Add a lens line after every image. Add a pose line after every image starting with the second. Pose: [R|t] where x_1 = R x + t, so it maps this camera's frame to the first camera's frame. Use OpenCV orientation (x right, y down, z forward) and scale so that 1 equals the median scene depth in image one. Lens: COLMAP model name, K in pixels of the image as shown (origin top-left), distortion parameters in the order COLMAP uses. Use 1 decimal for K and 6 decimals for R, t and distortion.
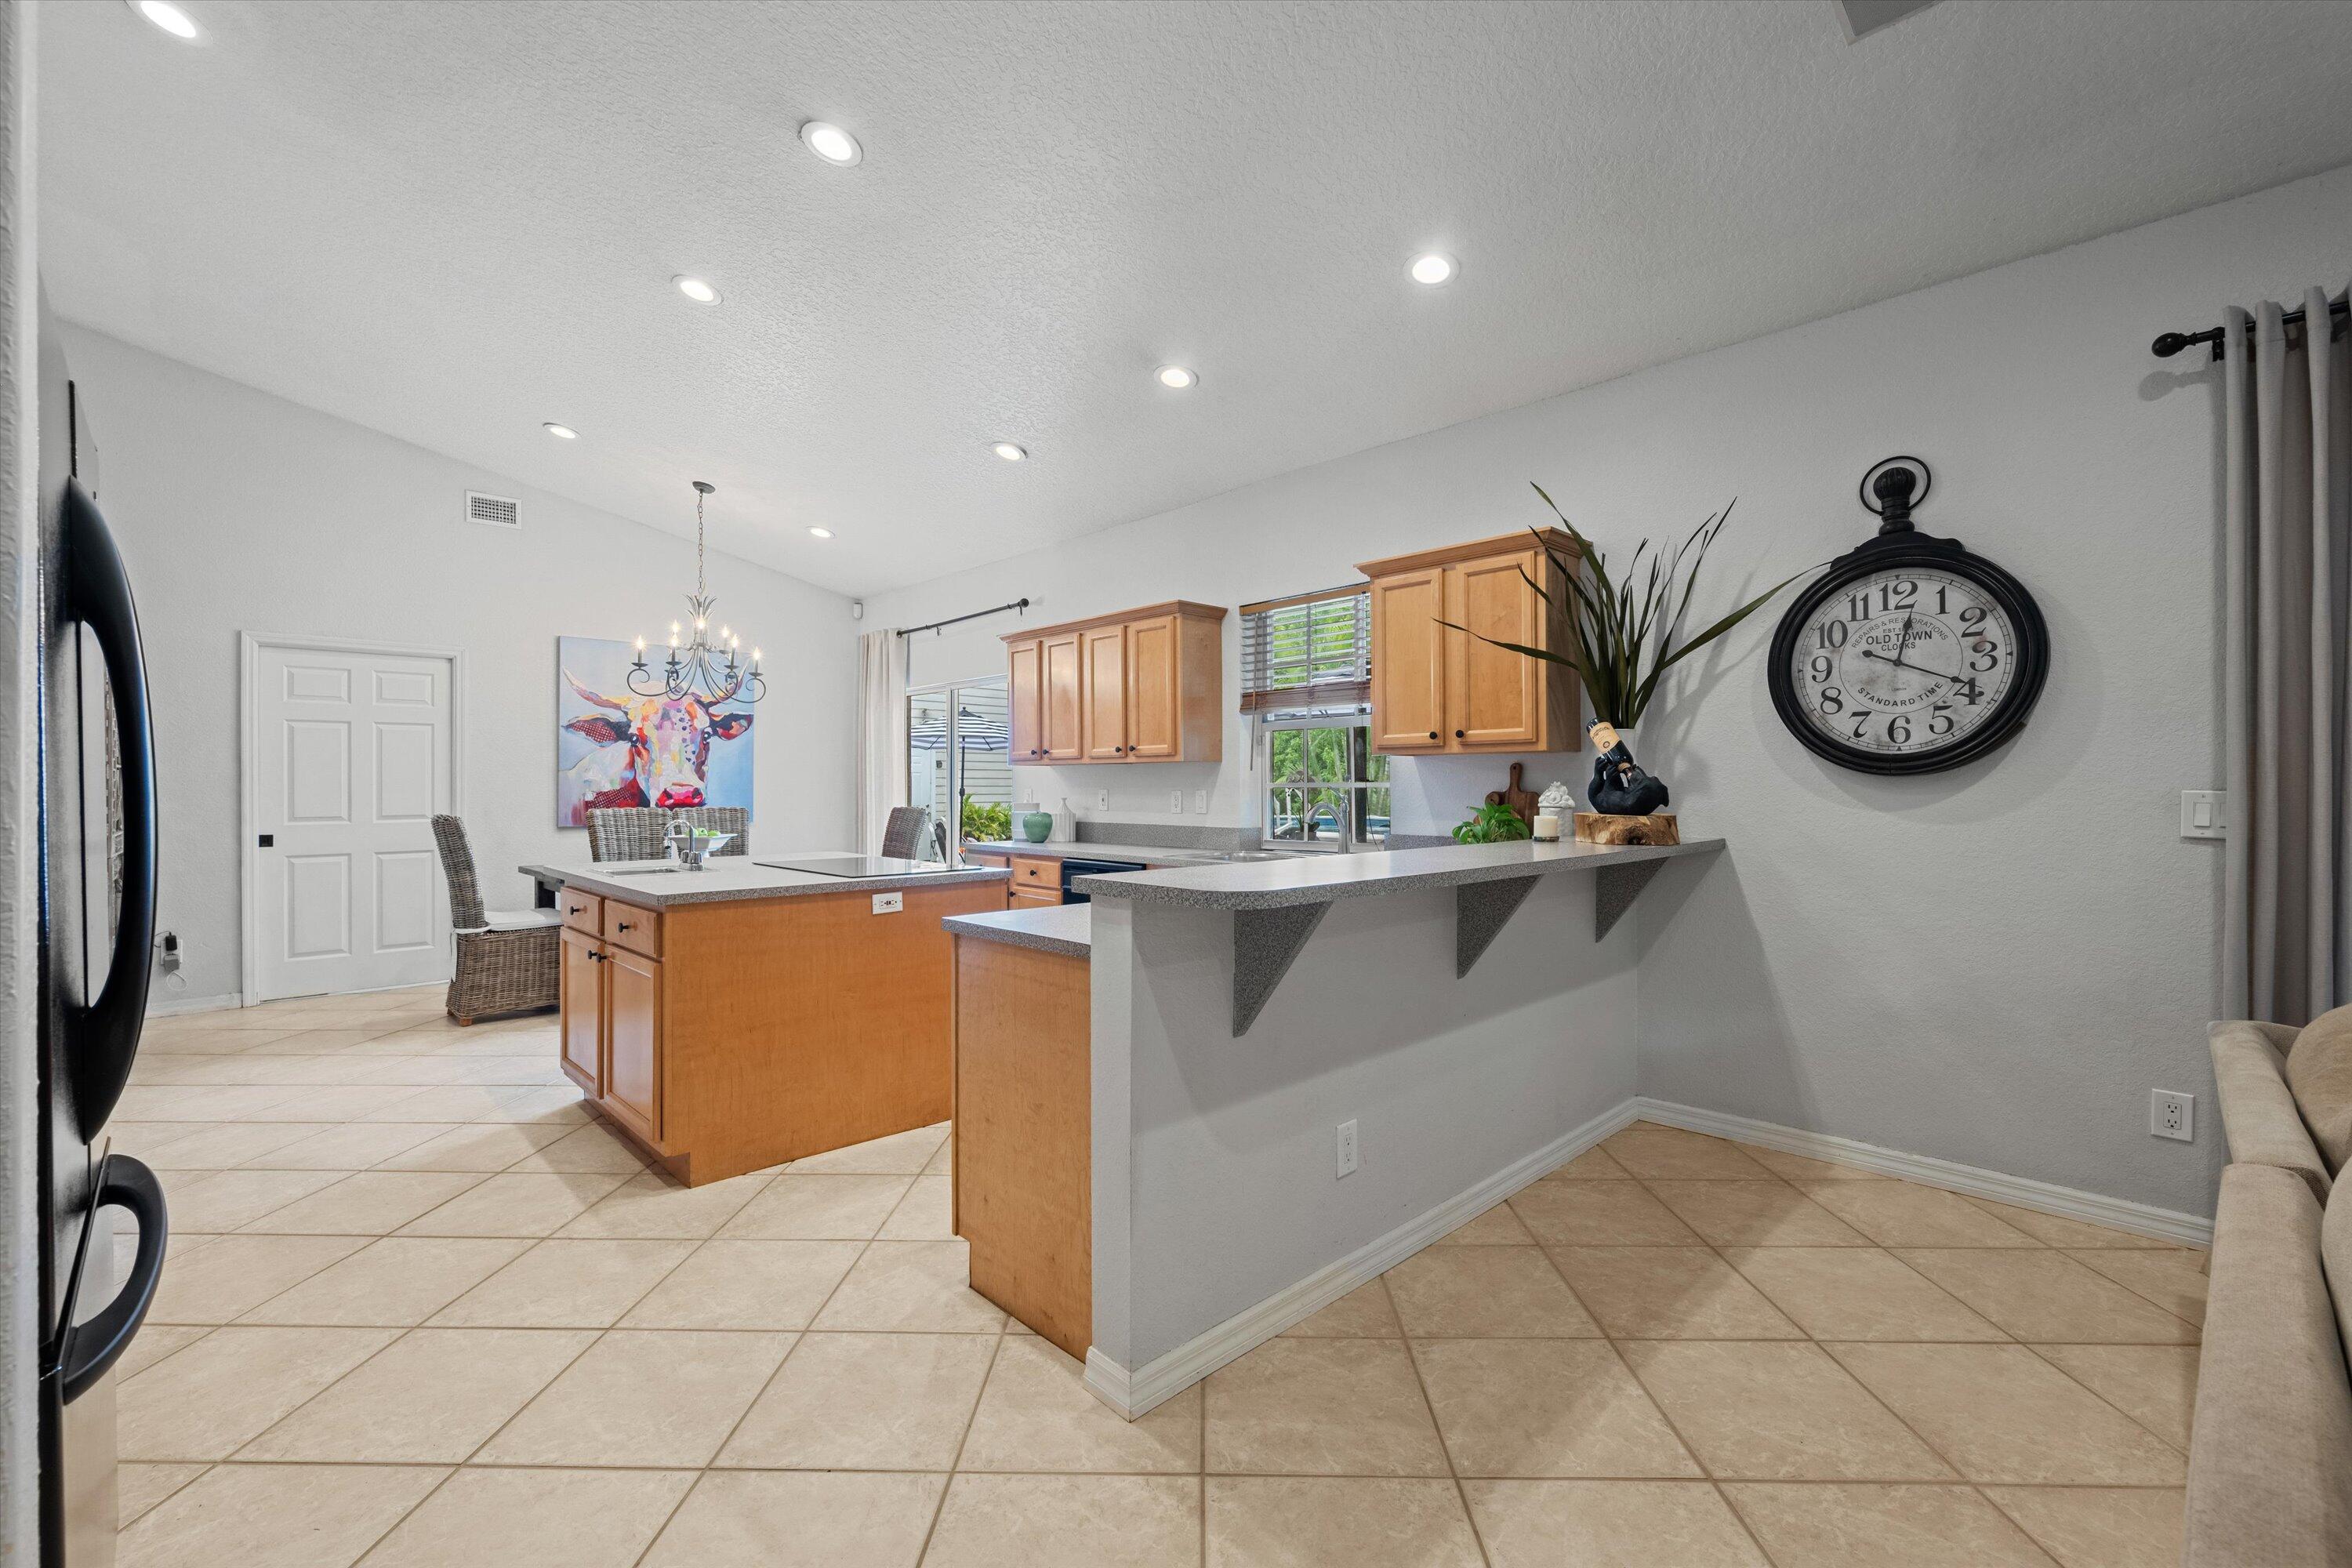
lens RADIAL K [[994.6, 0, 1190.5], [0, 994.6, 772.9], [0, 0, 1]] dist [0.003206, 0.000314]
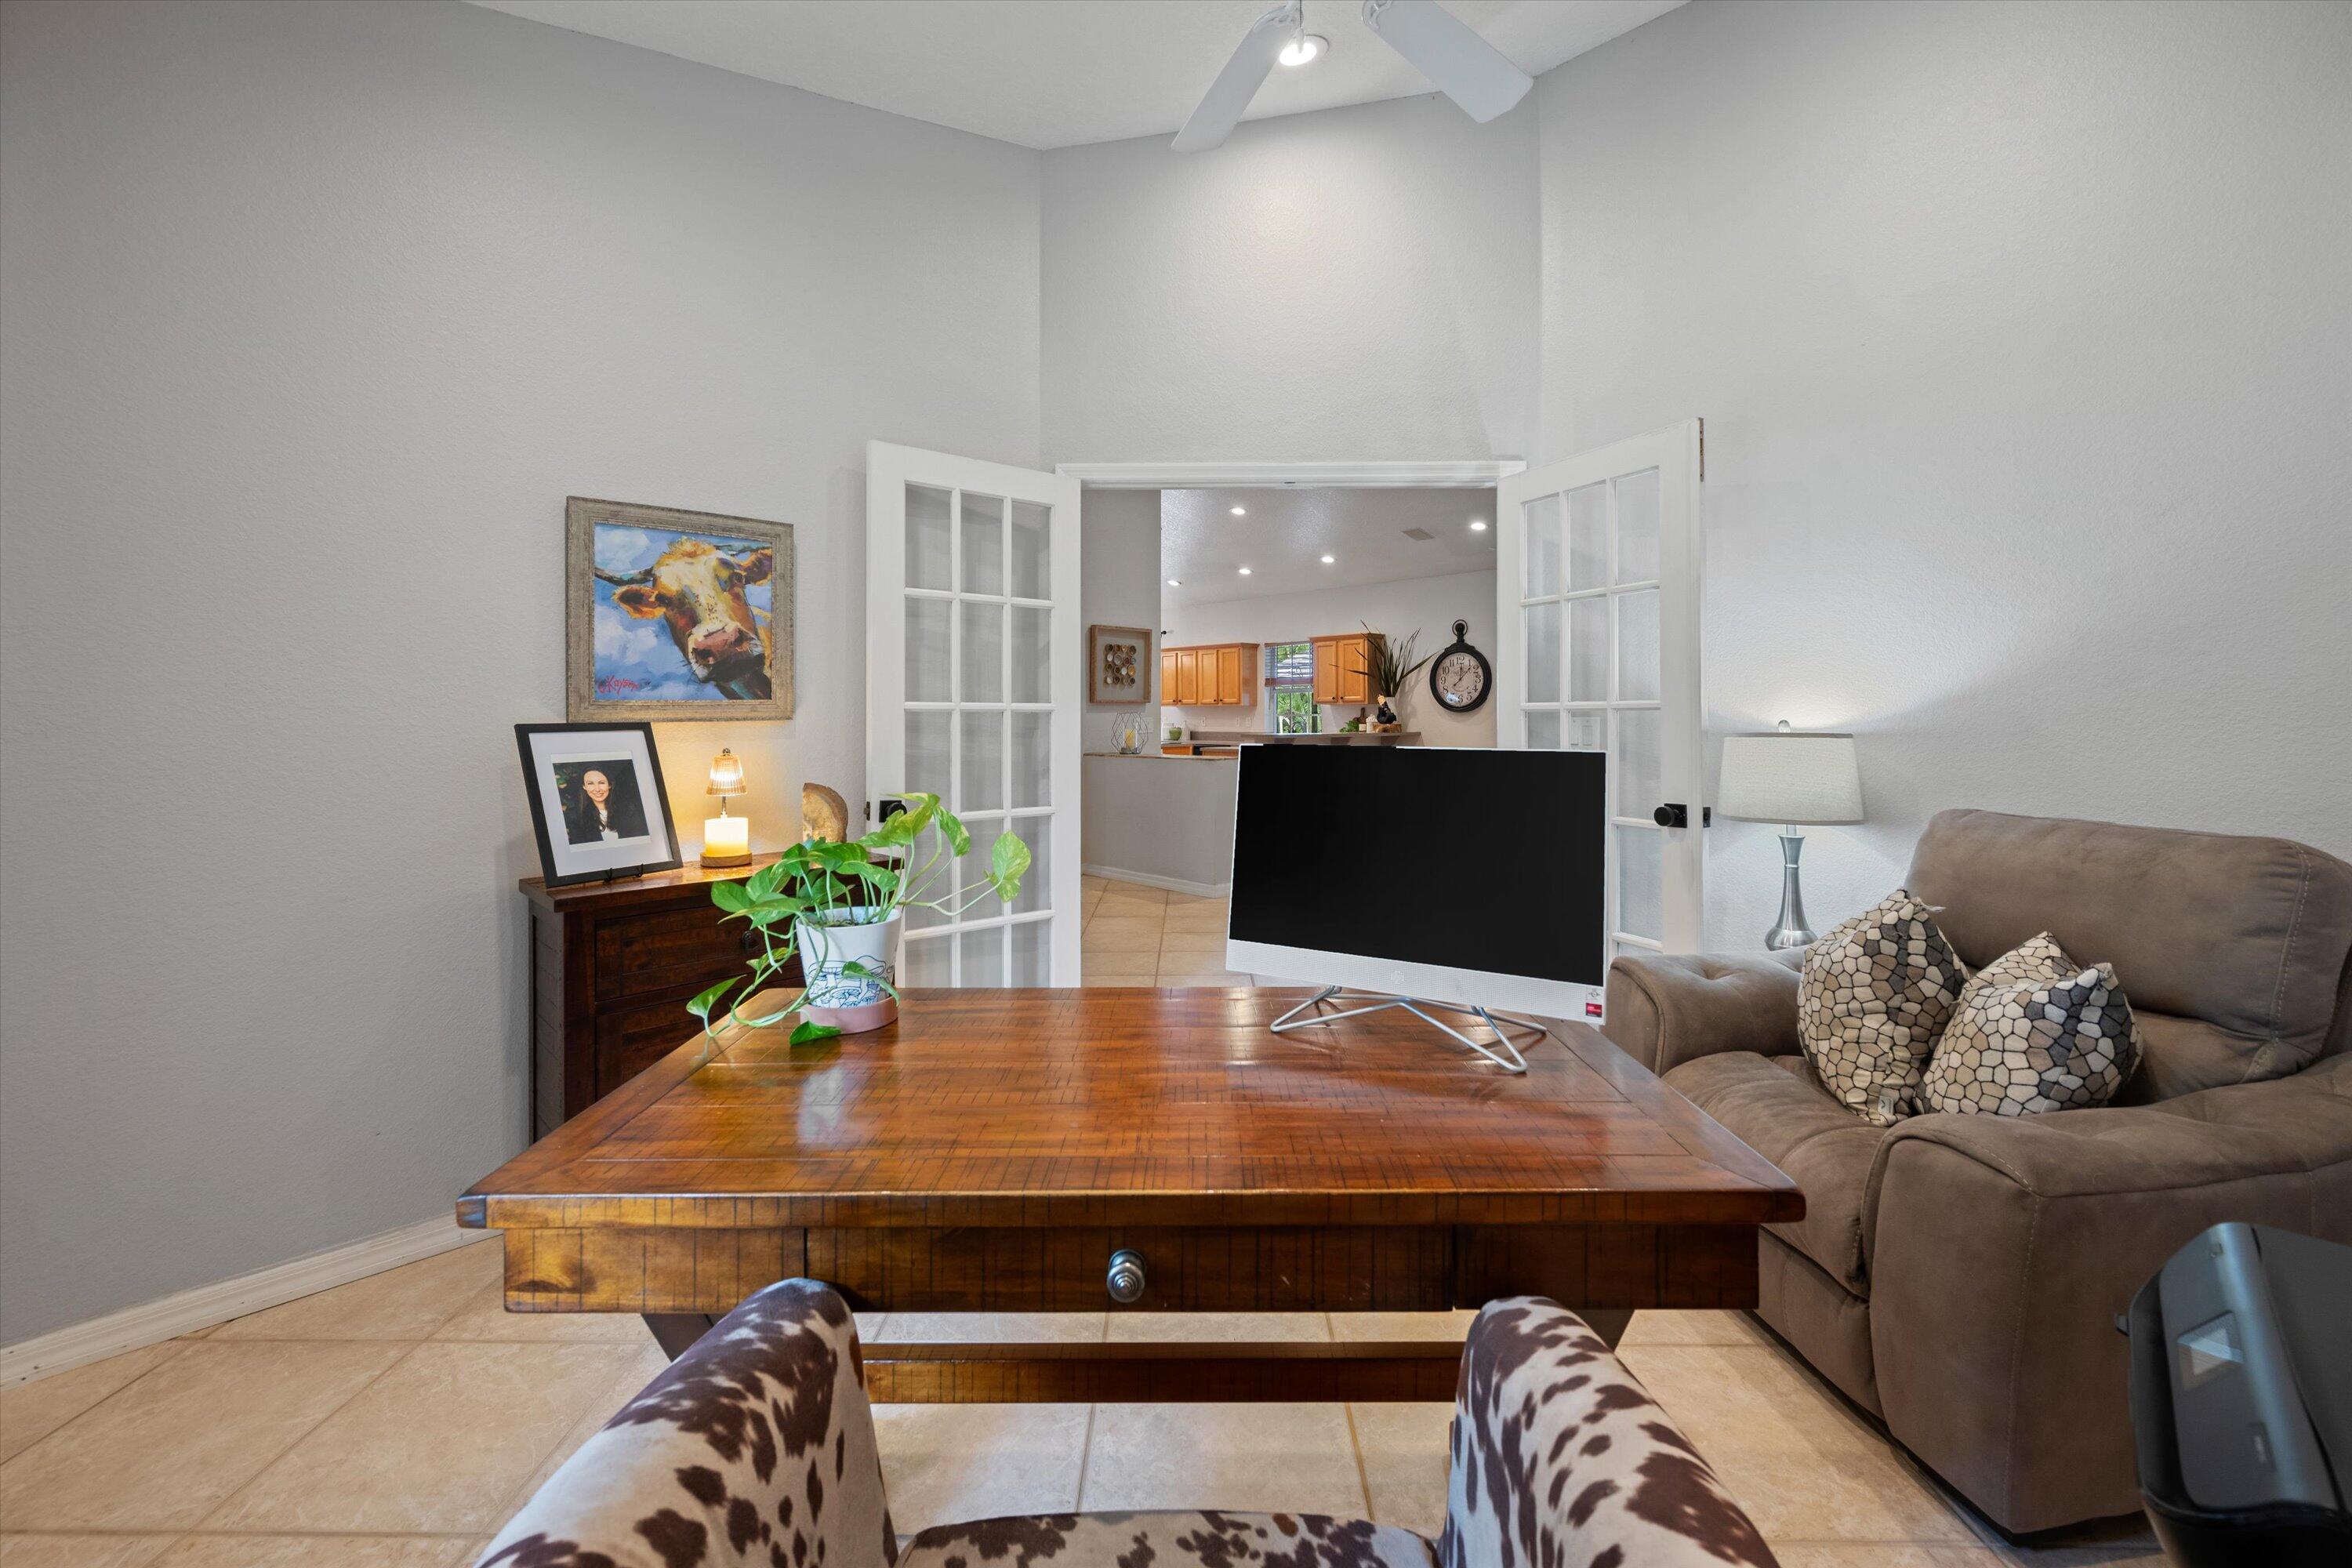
lens RADIAL K [[956.7, 0, 1188.0], [0, 956.7, 728.2], [0, 0, 1]] dist [0.001790, -0.000053]
pose [[0.999999, 0.001724, 0.000123, -0.144553], [-0.001726, 0.999757, 0.021968, -0.007622], [-0.000085, -0.021968, 0.999759, -1.417795]]
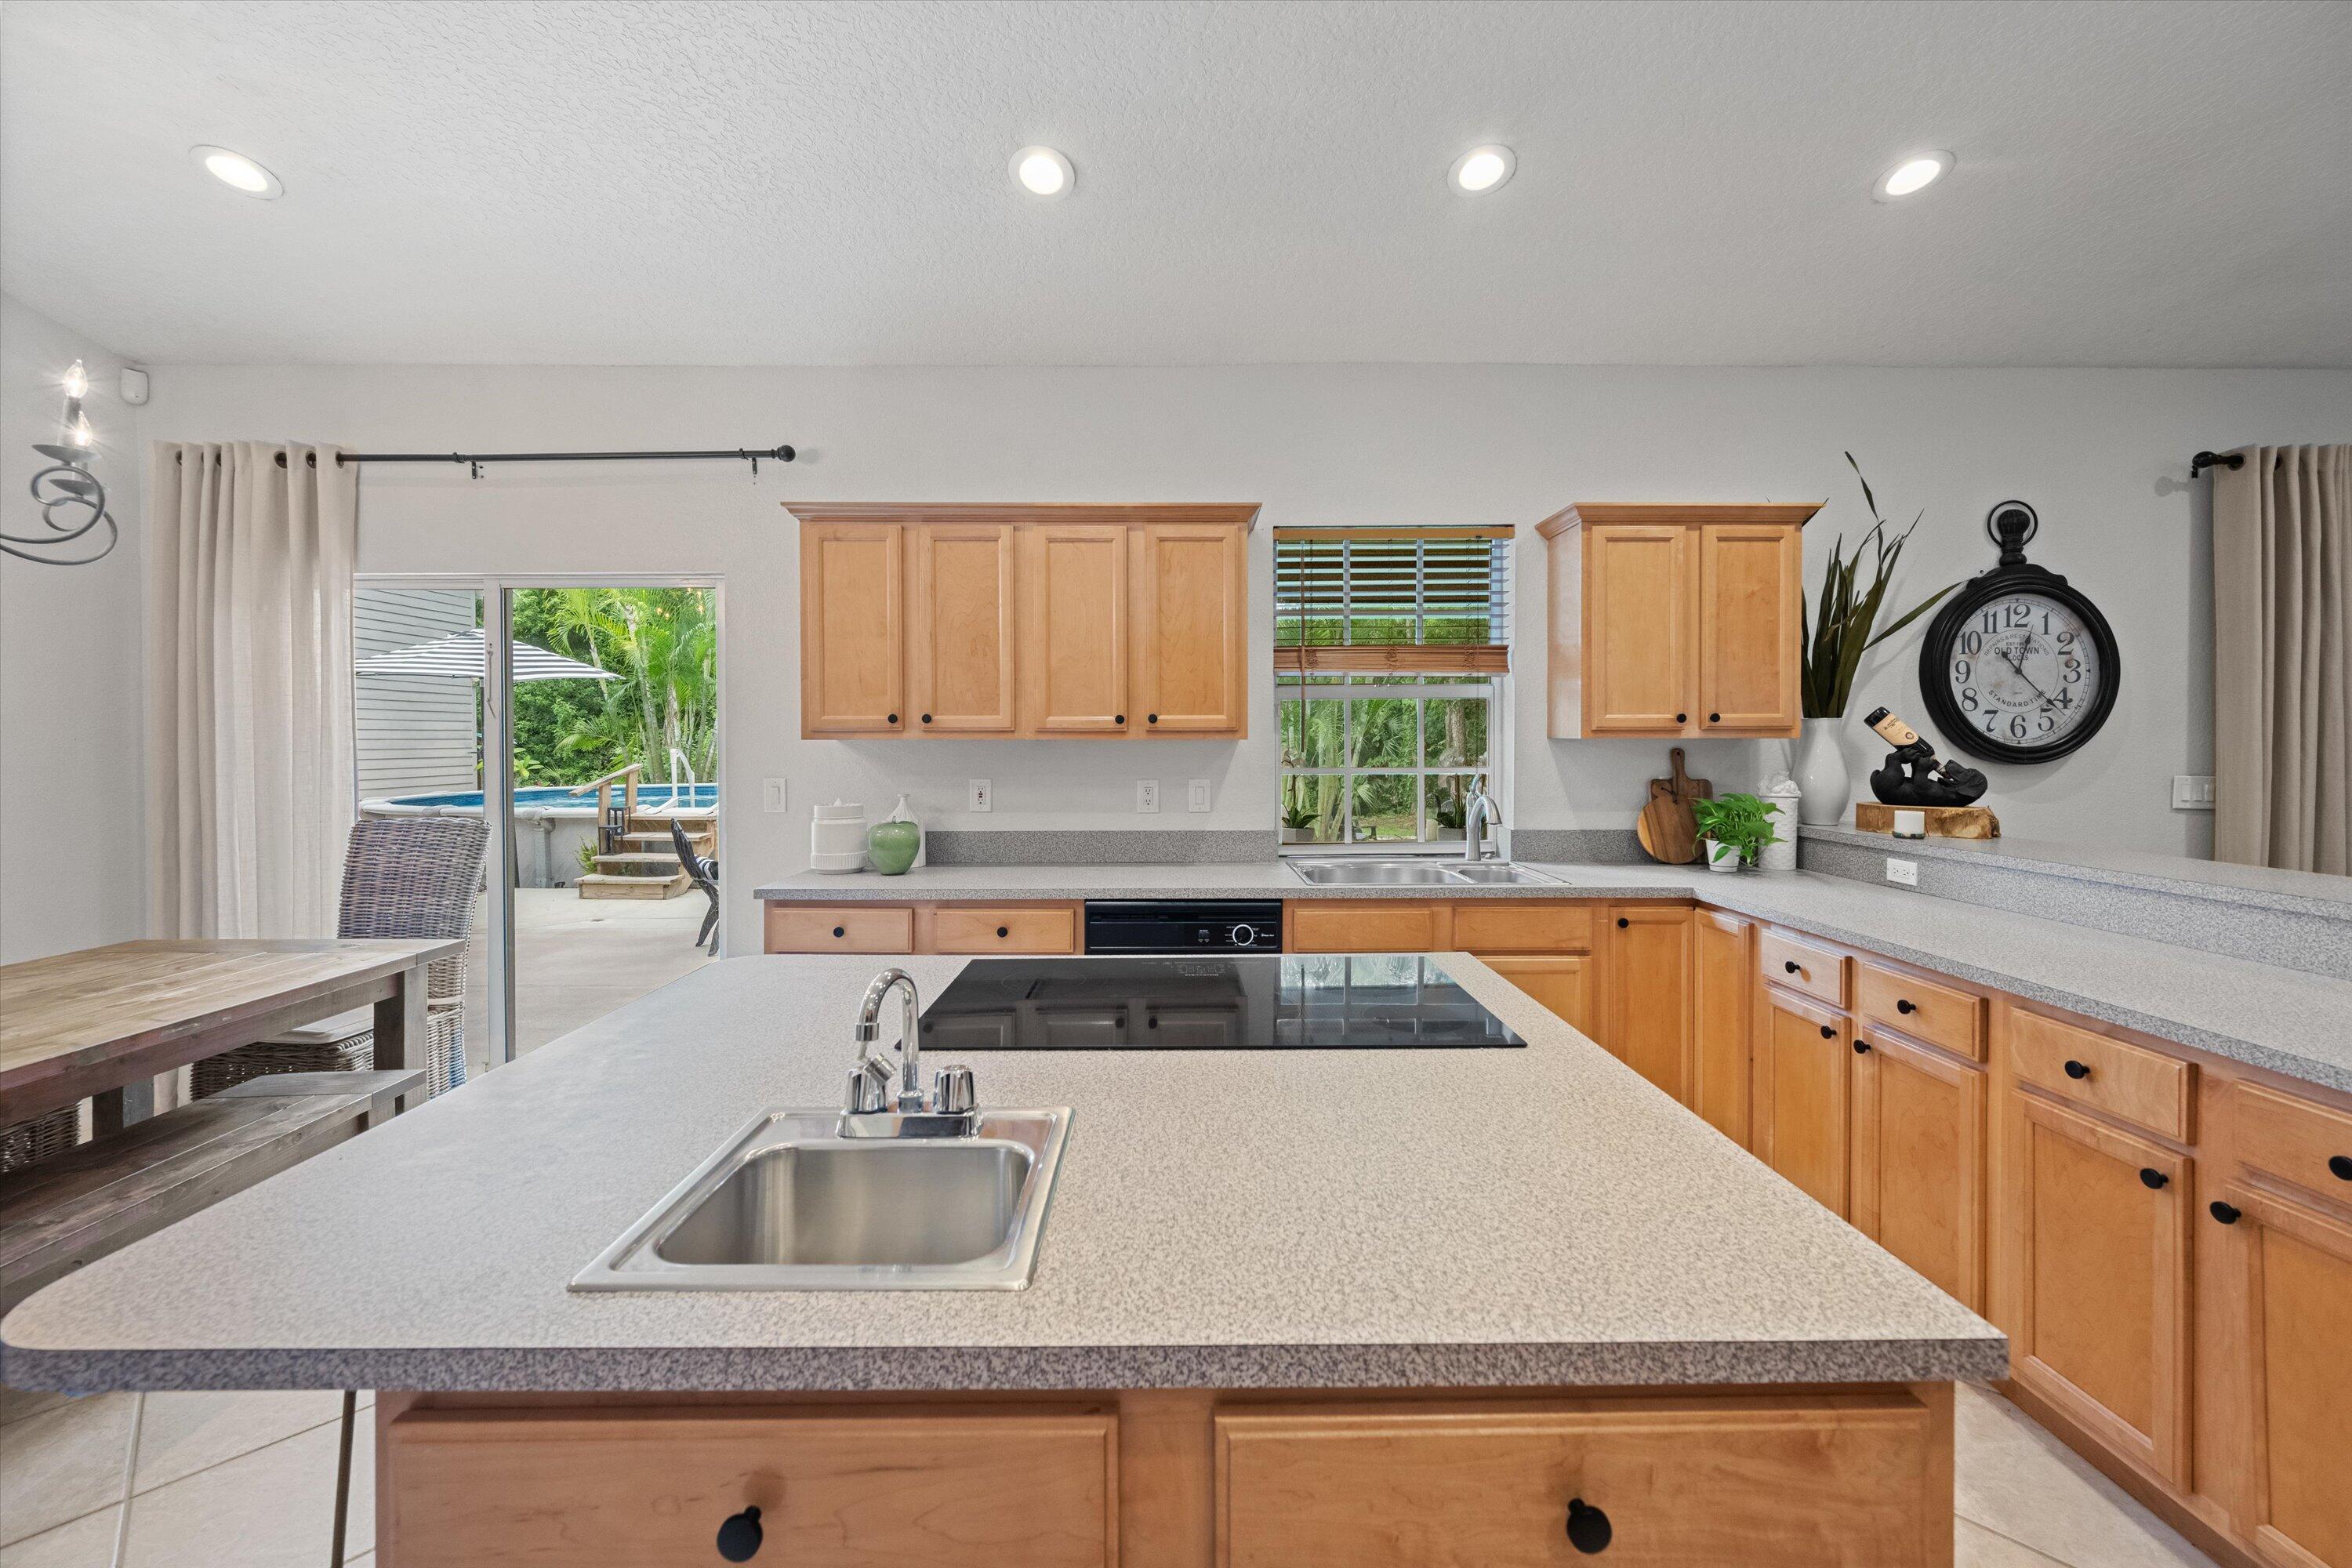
lens RADIAL K [[1008.5, 0, 1176.0], [0, 1008.5, 784.0], [0, 0, 1]] dist [0.008709, -0.000098]
pose [[0.691859, -0.003663, 0.722023, -0.541093], [-0.008978, 0.999866, 0.013676, 0.011659], [-0.721977, -0.015944, 0.691734, 0.533857]]
